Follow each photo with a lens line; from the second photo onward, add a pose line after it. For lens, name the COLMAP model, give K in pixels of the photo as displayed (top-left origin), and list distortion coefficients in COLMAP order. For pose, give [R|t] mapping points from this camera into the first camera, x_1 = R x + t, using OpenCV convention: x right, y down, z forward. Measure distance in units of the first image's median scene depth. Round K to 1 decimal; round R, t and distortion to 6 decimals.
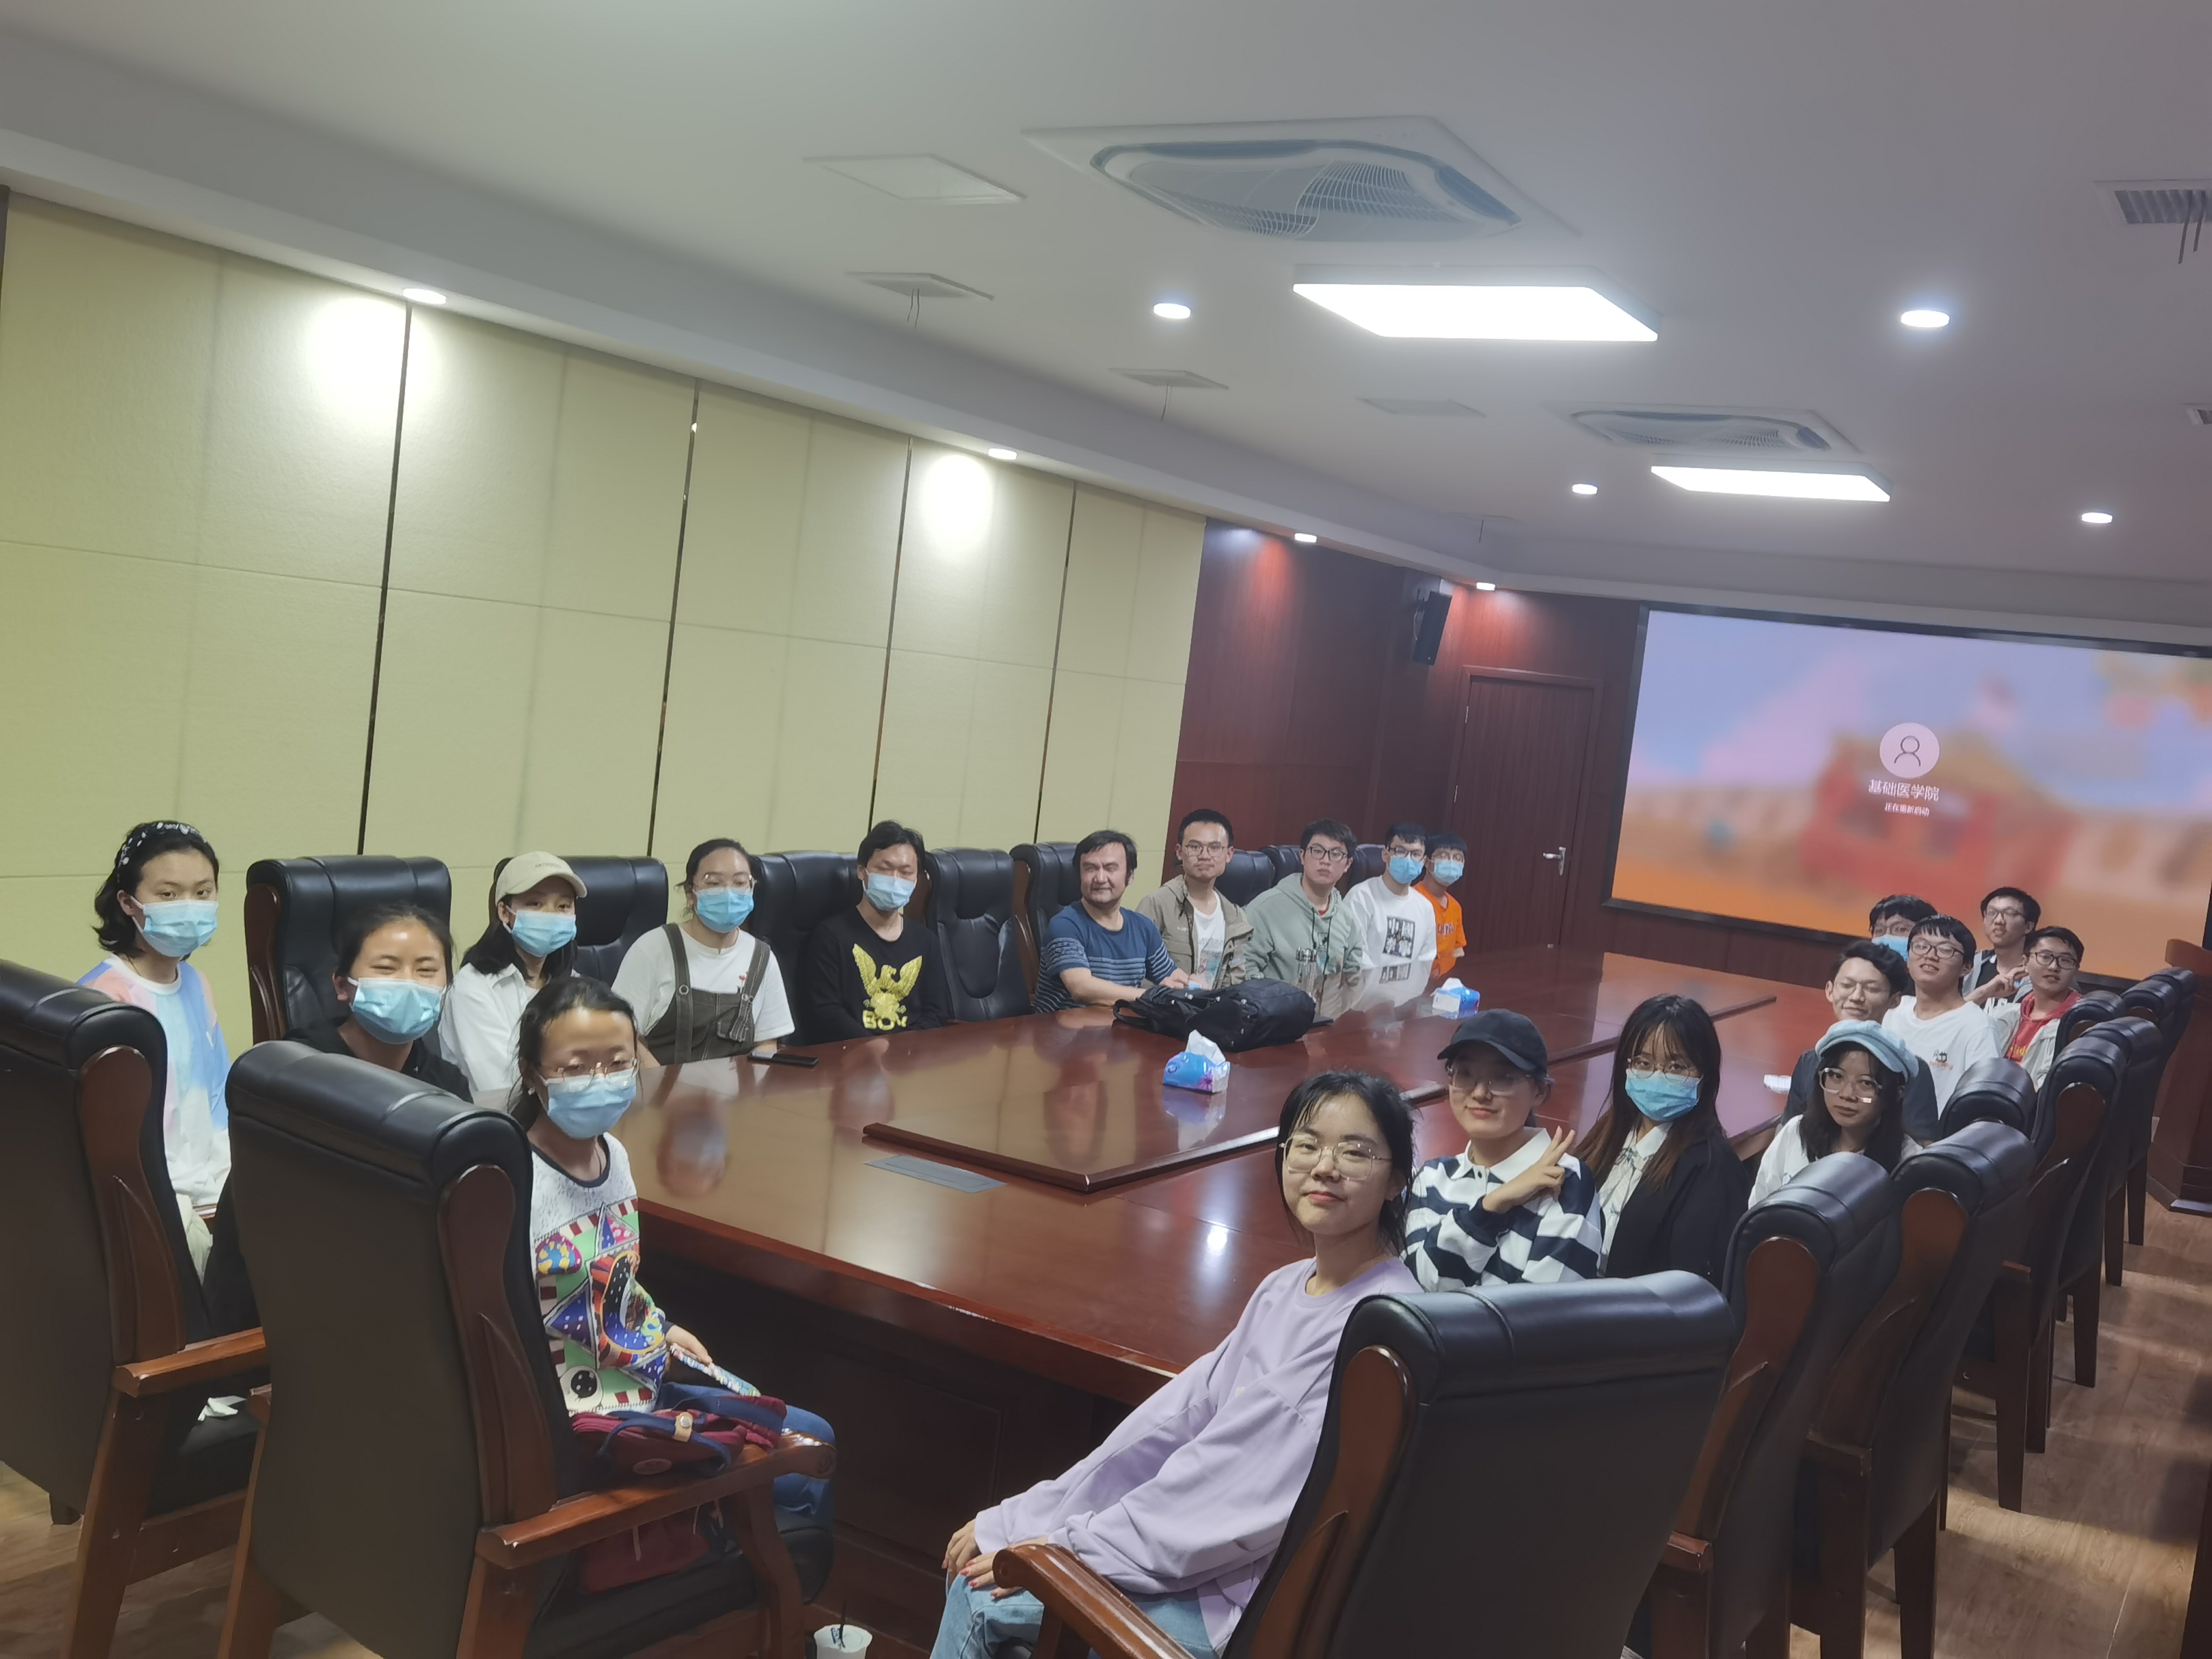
lens RADIAL K [[2110.9, 0, 1106.0], [0, 2110.9, 829.5], [0, 0, 1]] dist [0.006787, 0.001340]
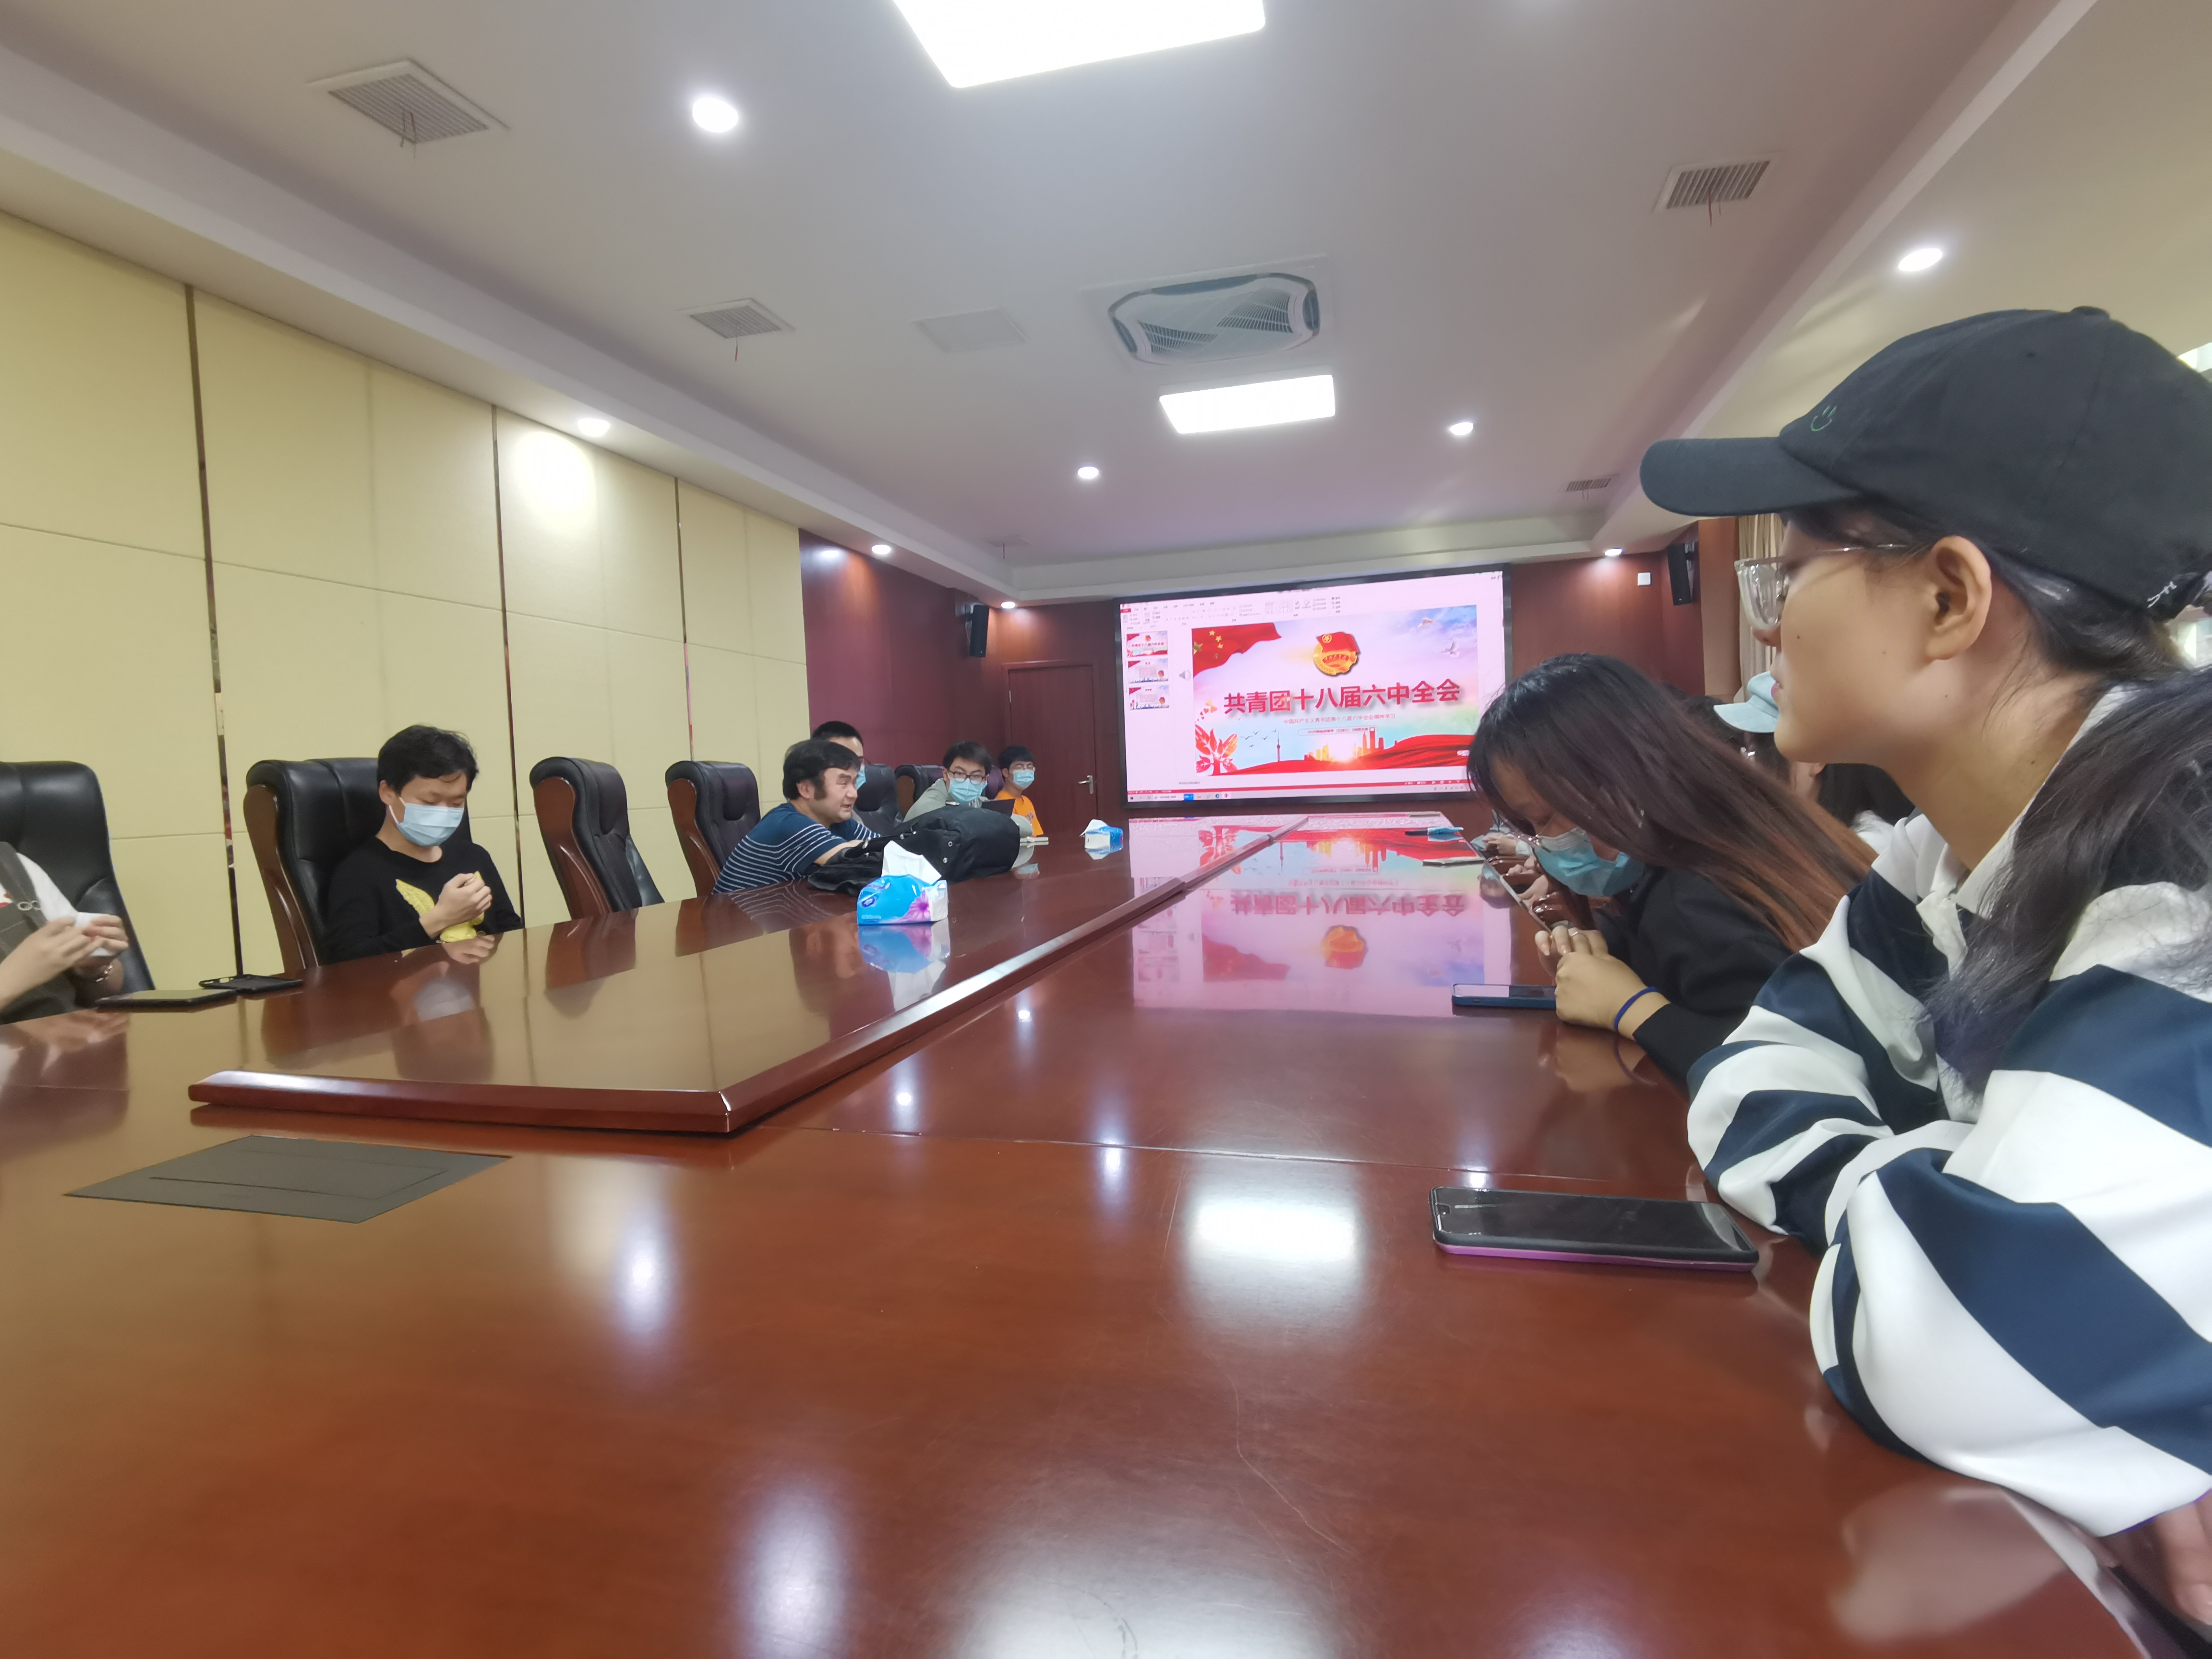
lens RADIAL K [[1156.2, 0, 1106.0], [0, 1156.2, 829.5], [0, 0, 1]] dist [-0.002726, -0.000957]
pose [[0.947522, -0.161864, 0.275685, 0.002040], [0.165537, 0.986152, 0.010055, 0.059058], [-0.273495, 0.036109, 0.961196, 0.358561]]
